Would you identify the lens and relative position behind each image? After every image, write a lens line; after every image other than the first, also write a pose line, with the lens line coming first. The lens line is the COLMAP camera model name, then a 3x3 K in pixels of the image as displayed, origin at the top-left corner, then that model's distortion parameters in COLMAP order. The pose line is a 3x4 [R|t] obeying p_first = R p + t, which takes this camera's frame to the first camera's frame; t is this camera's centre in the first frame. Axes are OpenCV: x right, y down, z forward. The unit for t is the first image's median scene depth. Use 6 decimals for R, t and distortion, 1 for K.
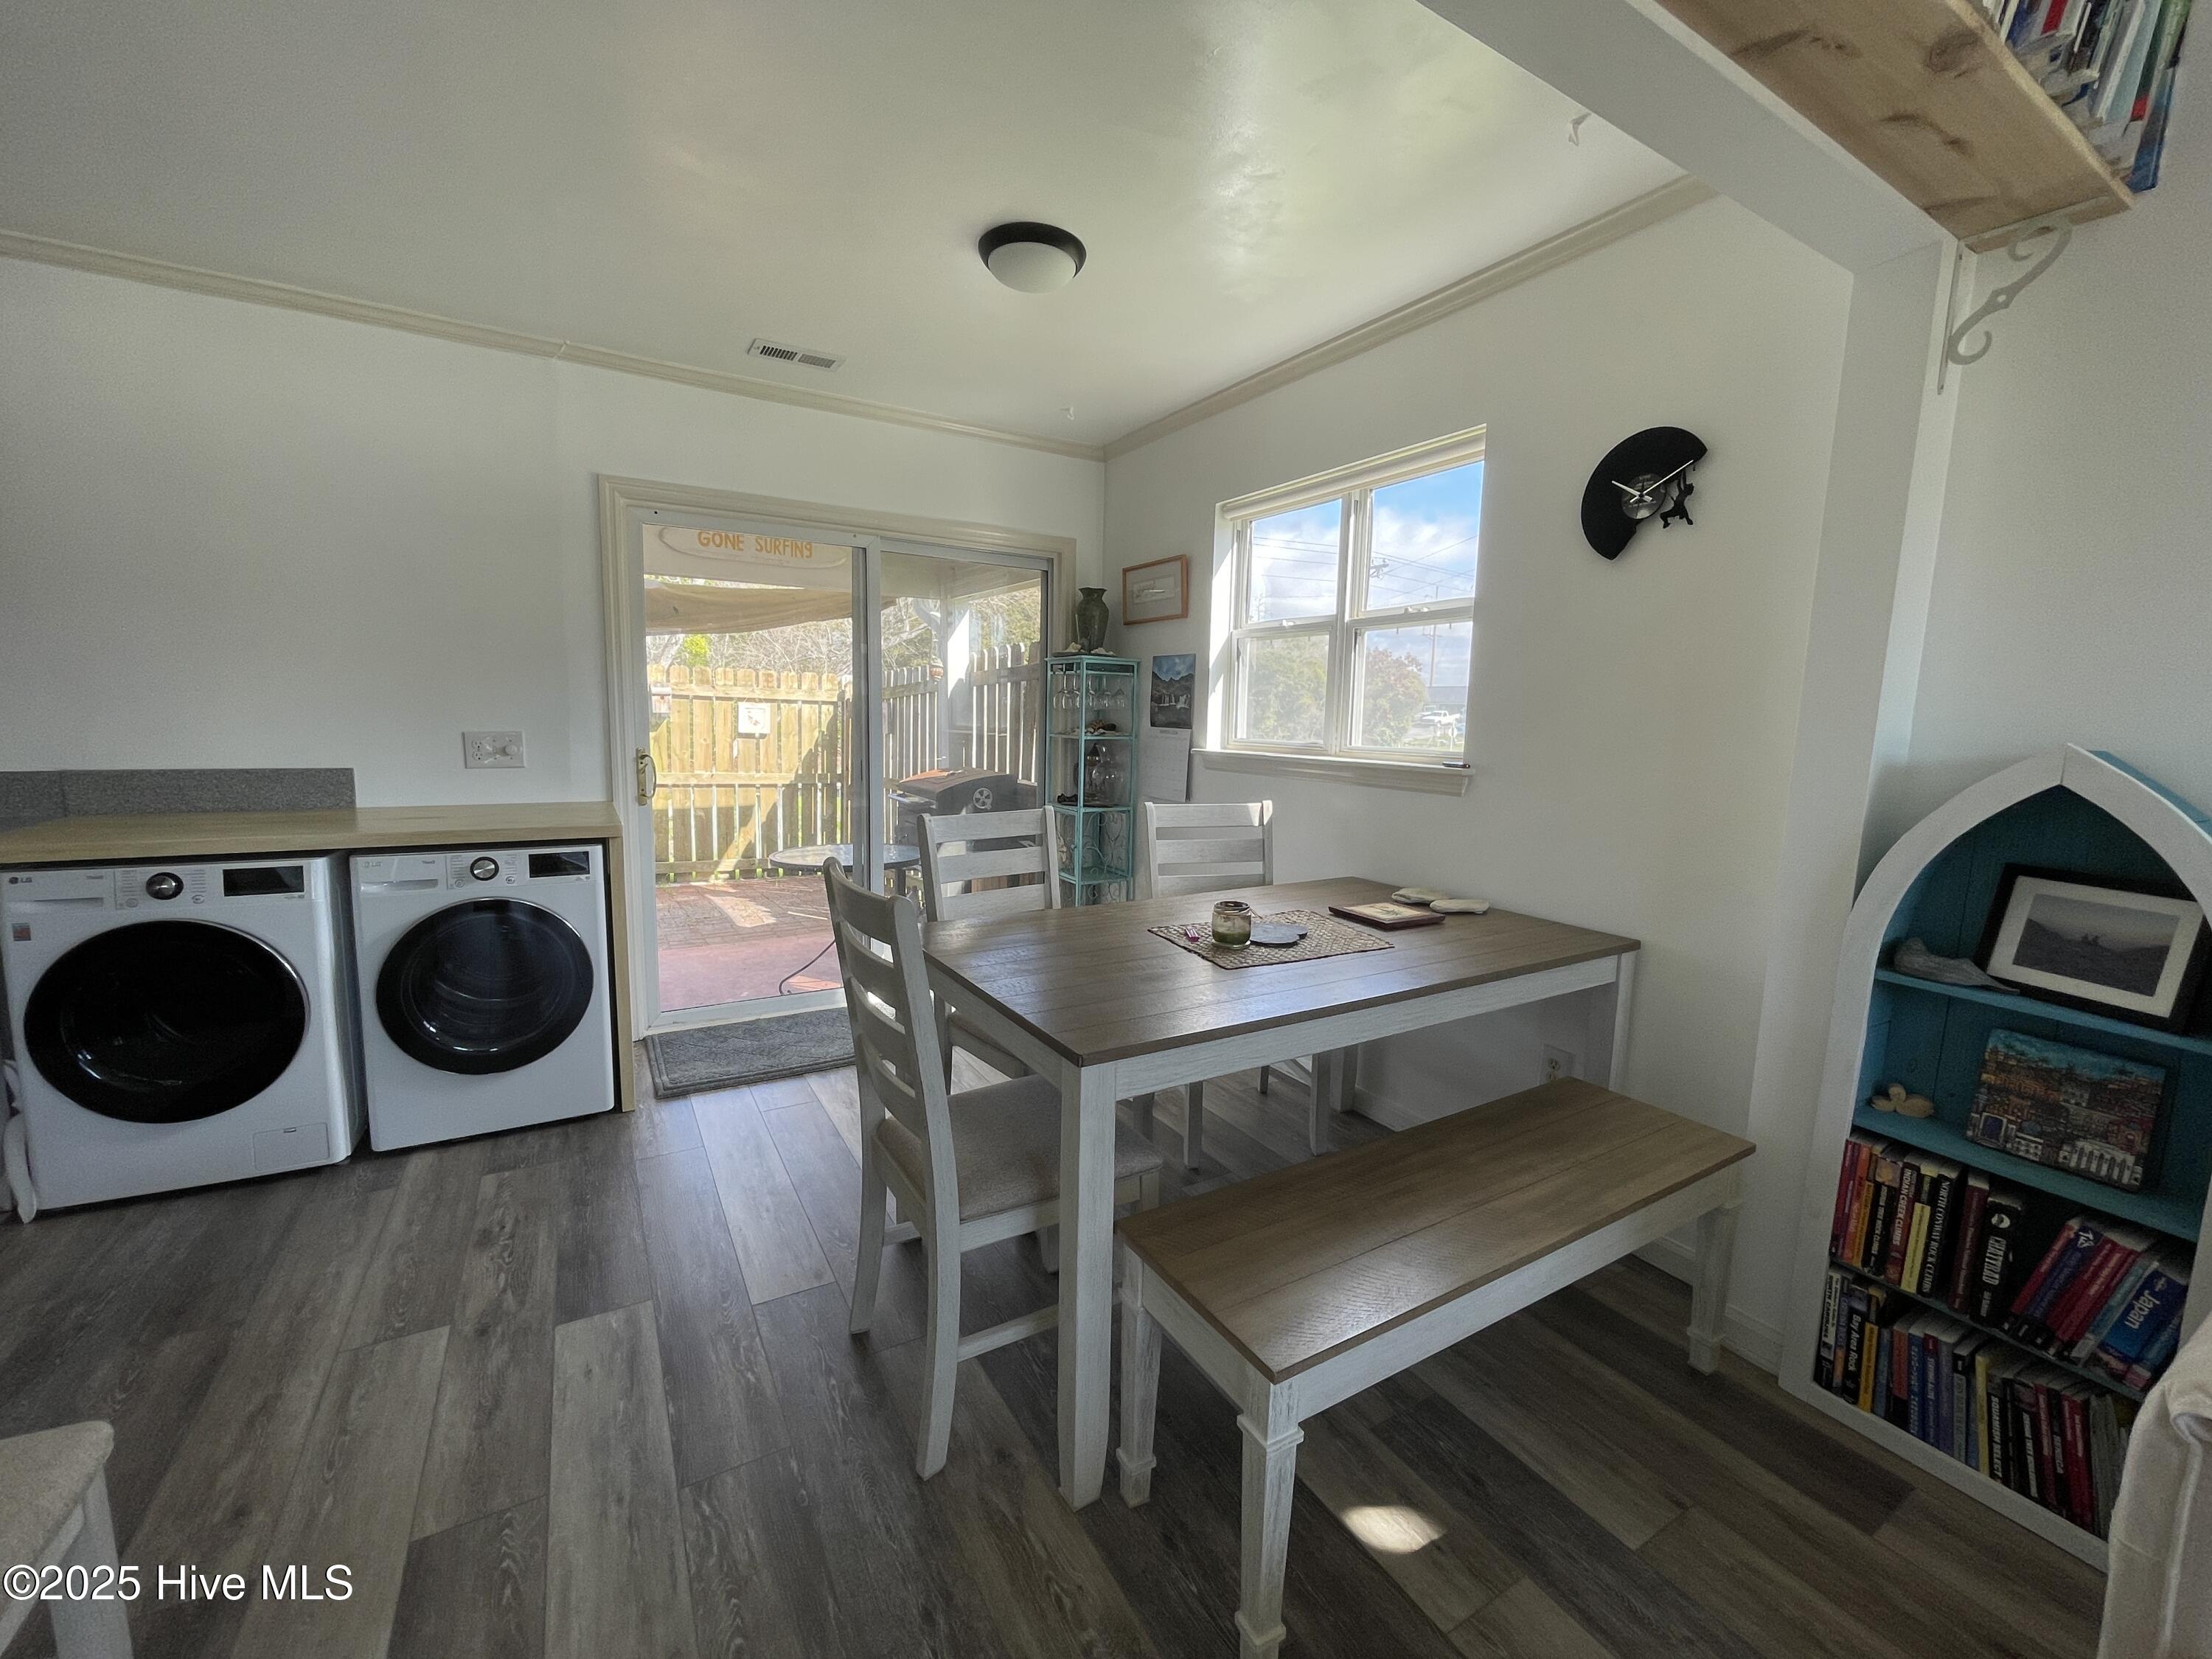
lens RADIAL K [[900.3, 0, 1105.5], [0, 900.3, 830.7], [0, 0, 1]] dist [-0.001184, -0.000210]
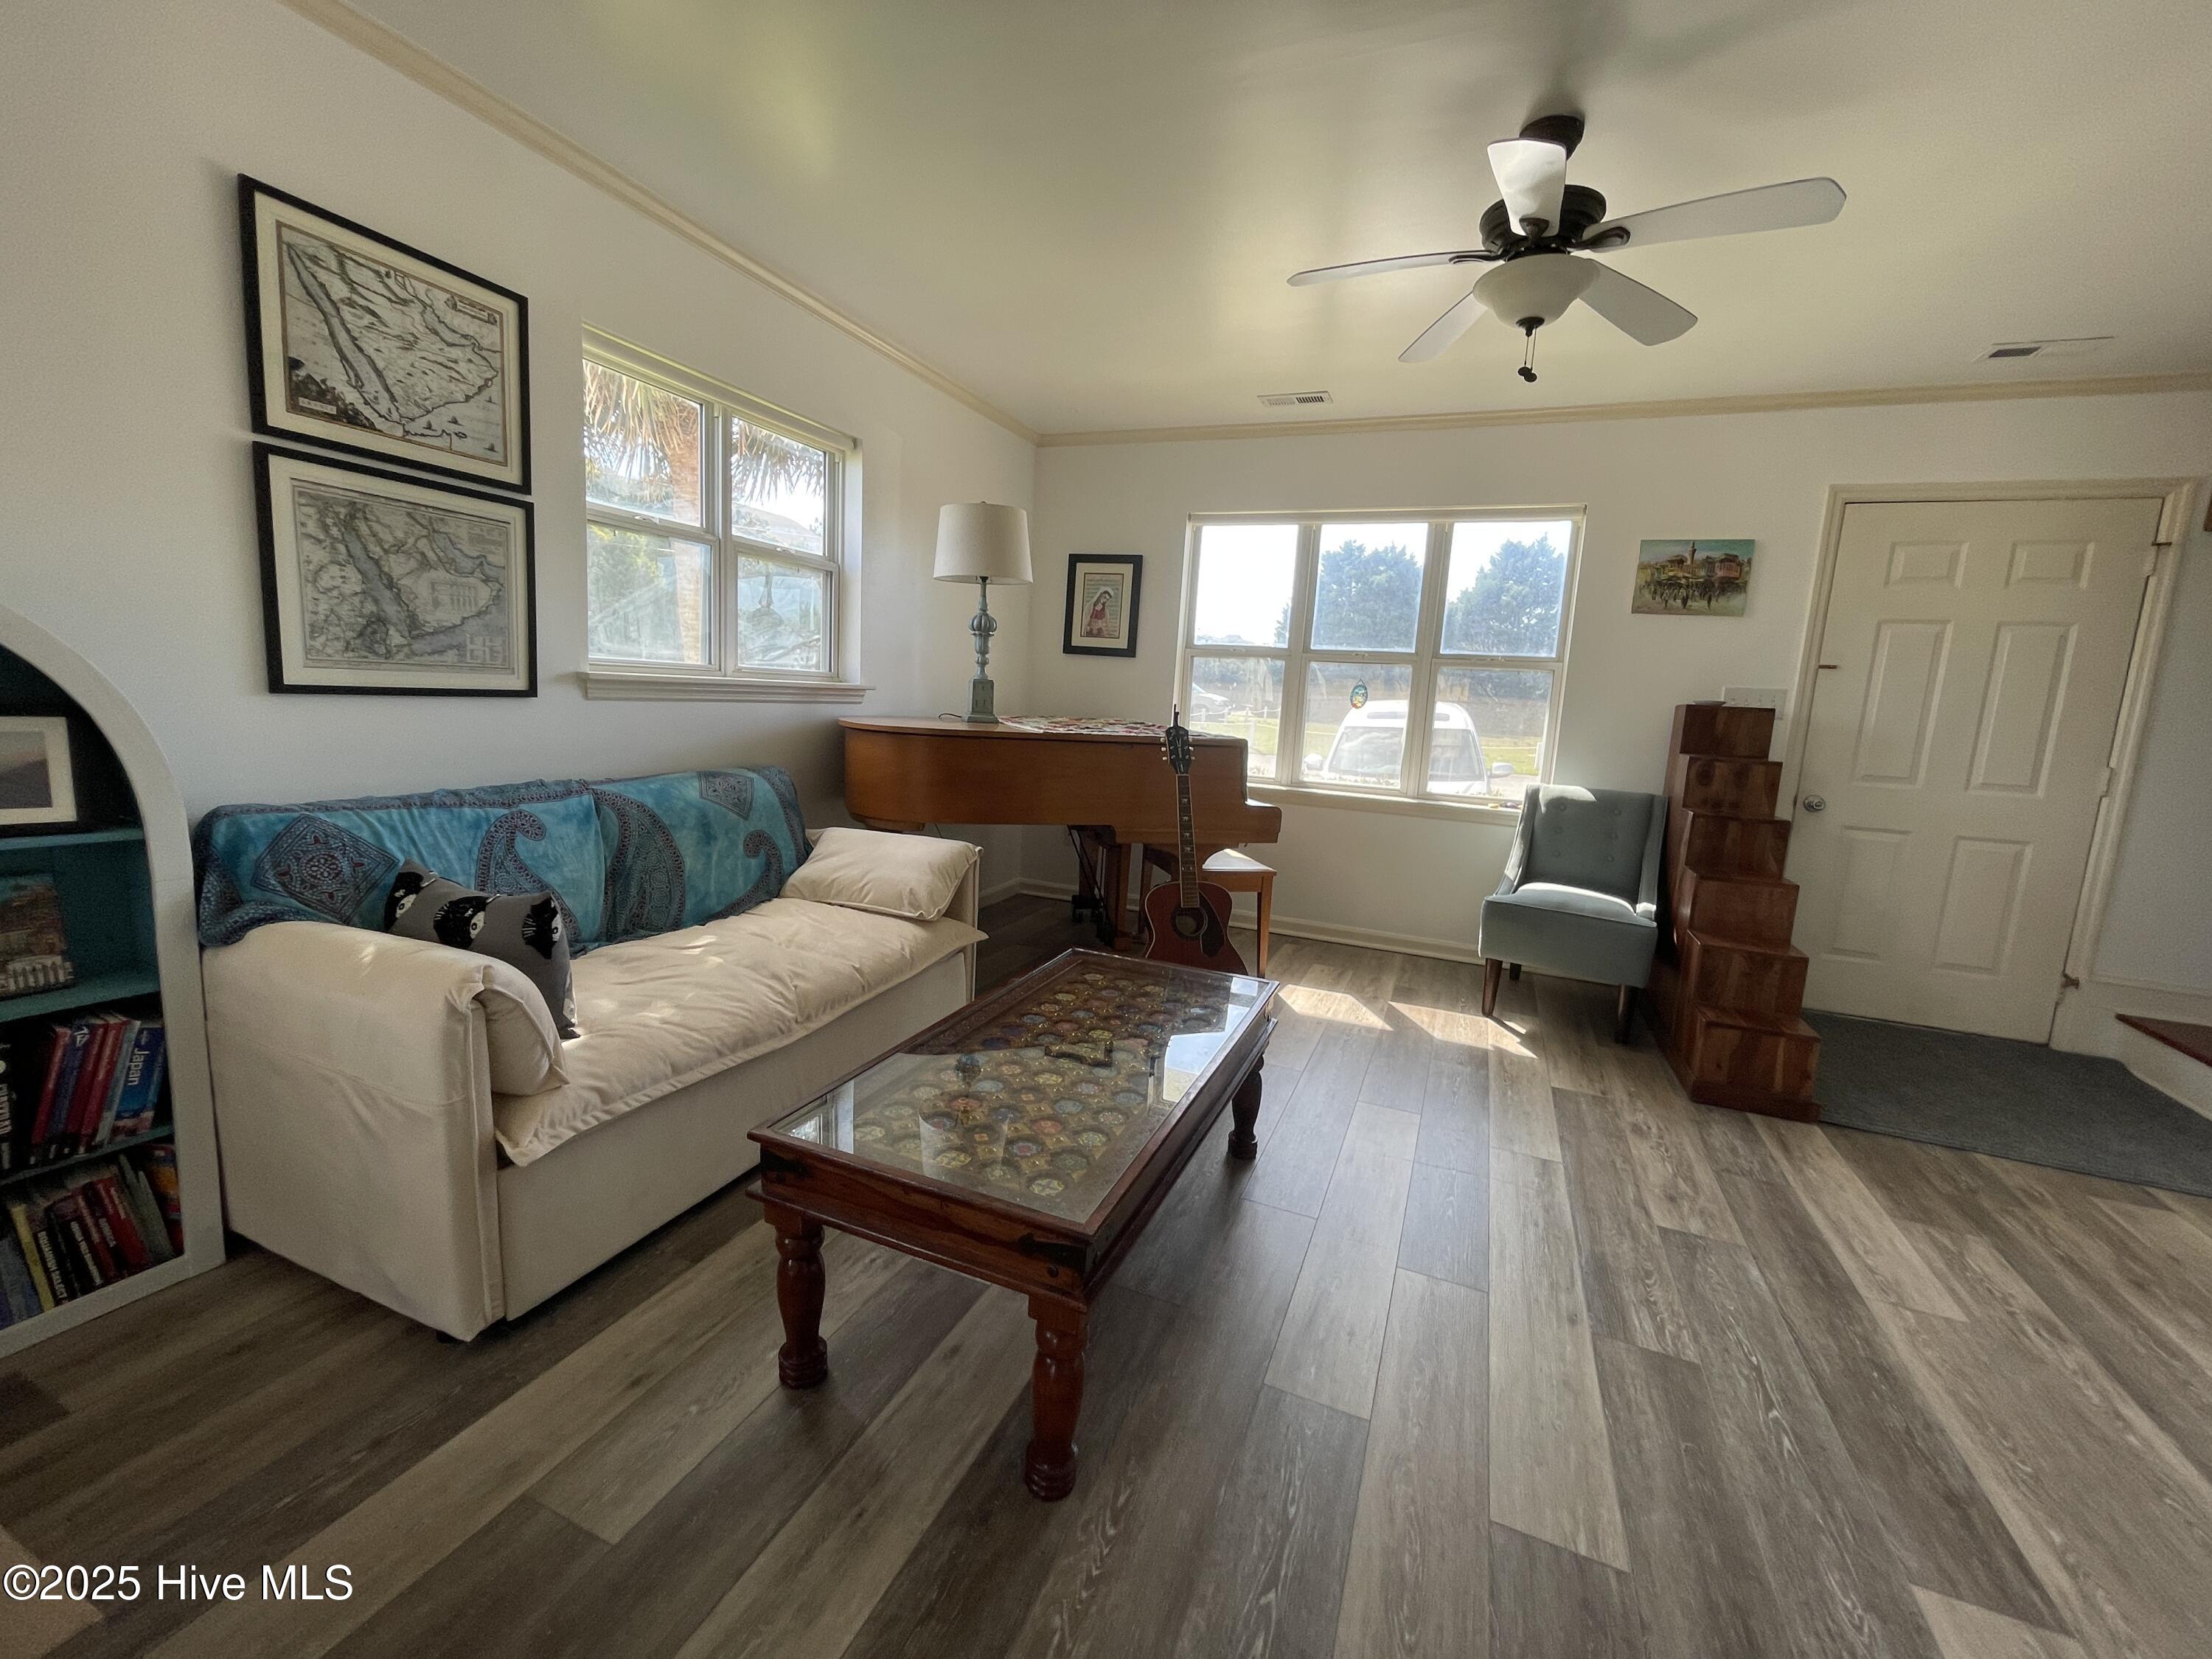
lens RADIAL K [[900.3, 0, 1107.5], [0, 900.3, 822.2], [0, 0, 1]] dist [-0.001184, -0.000210]
pose [[-0.590447, -0.176121, 0.787626, -0.451764], [0.033792, 0.969649, 0.242156, -0.019563], [-0.806369, 0.169596, -0.566574, 0.559146]]
